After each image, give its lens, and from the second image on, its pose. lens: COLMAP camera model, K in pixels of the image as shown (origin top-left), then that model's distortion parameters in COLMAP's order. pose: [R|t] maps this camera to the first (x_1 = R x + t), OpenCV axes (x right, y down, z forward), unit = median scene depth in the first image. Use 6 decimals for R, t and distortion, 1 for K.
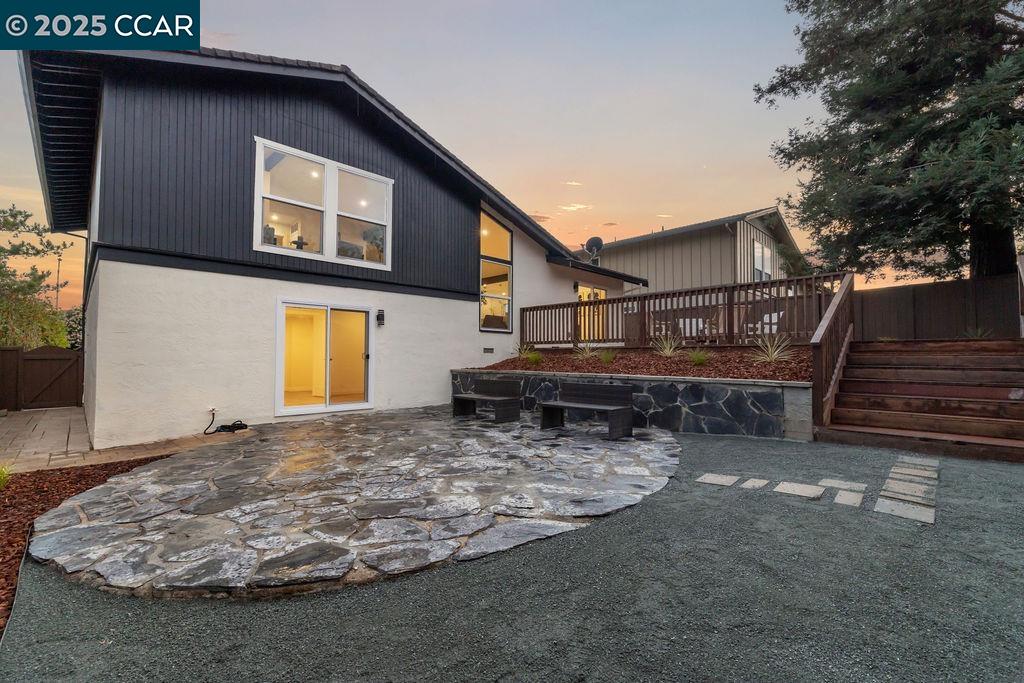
lens RADIAL K [[443.5, 0, 513.5], [0, 443.5, 344.8], [0, 0, 1]] dist [0.000511, 0.001211]
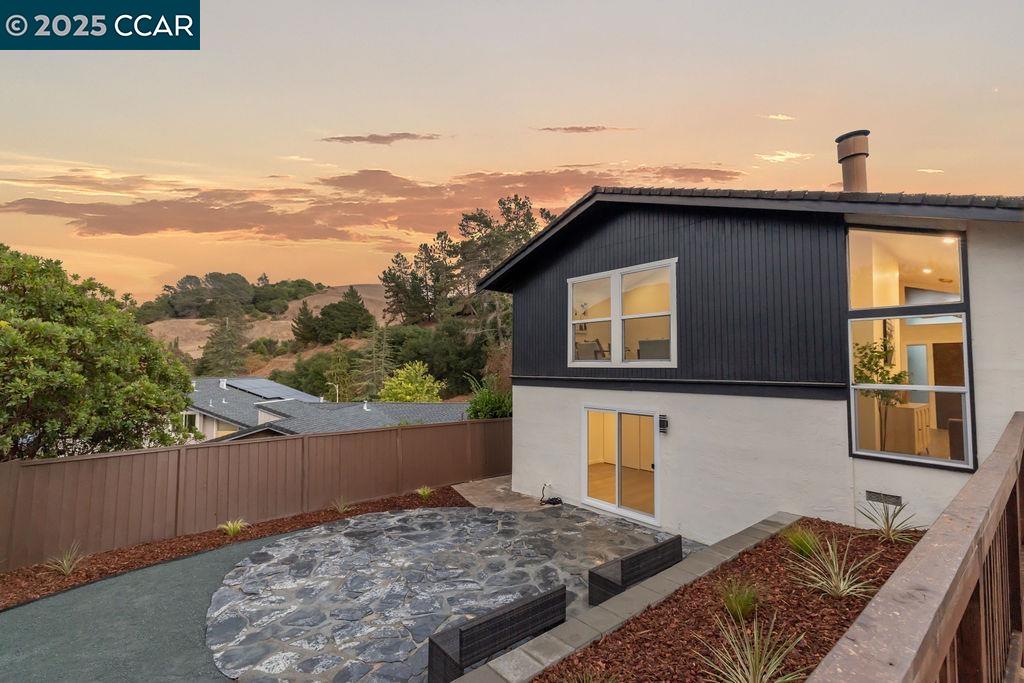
lens RADIAL K [[443.5, 0, 504.2], [0, 443.5, 343.4], [0, 0, 1]] dist [0.000511, 0.001211]
pose [[-0.089229, -0.057865, -0.994329, 0.641488], [0.023383, 0.997914, -0.060172, -0.184687], [0.995737, -0.028619, -0.087689, 0.821984]]
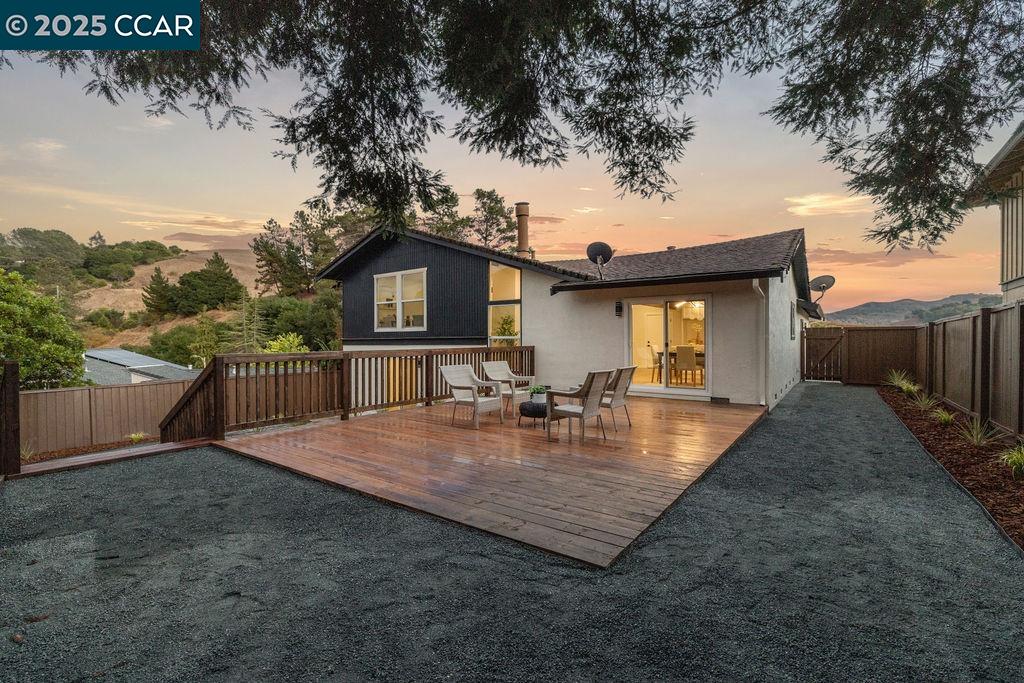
lens RADIAL K [[443.5, 0, 506.6], [0, 443.5, 345.3], [0, 0, 1]] dist [0.000511, 0.001211]
pose [[0.152671, 0.008243, -0.988243, 1.342310], [0.035744, 0.999265, 0.013857, -0.140554], [0.987630, -0.037439, 0.152265, 1.135875]]
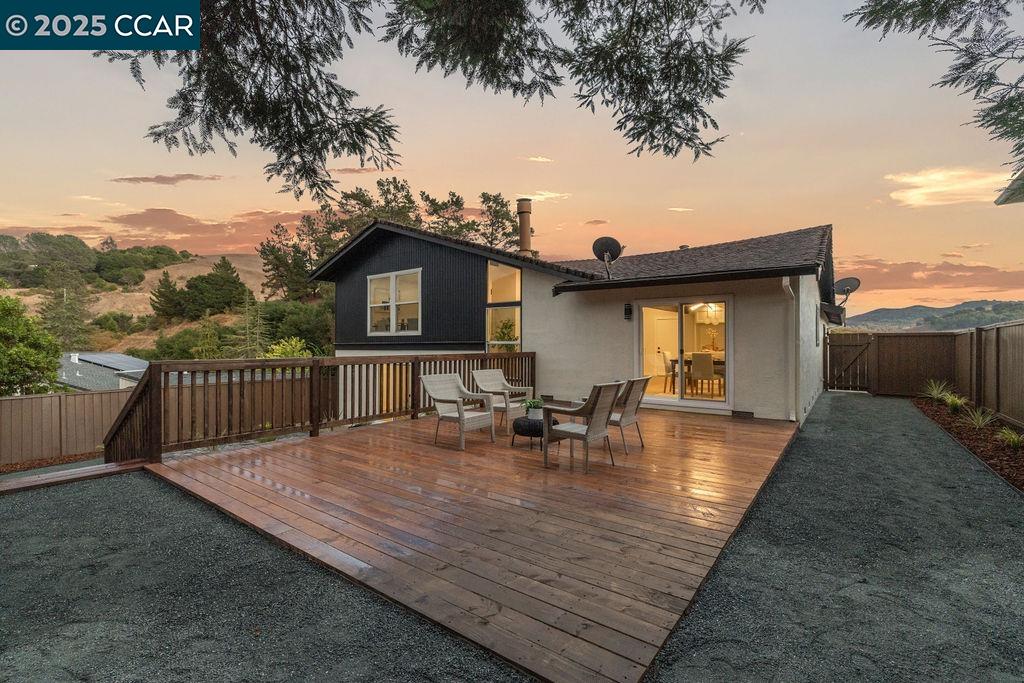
lens RADIAL K [[443.5, 0, 507.1], [0, 443.5, 345.1], [0, 0, 1]] dist [0.000511, 0.001211]
pose [[0.139196, -0.002799, -0.990261, 1.238821], [0.031350, 0.999507, 0.001581, -0.140409], [0.989769, -0.031264, 0.139215, 1.173858]]
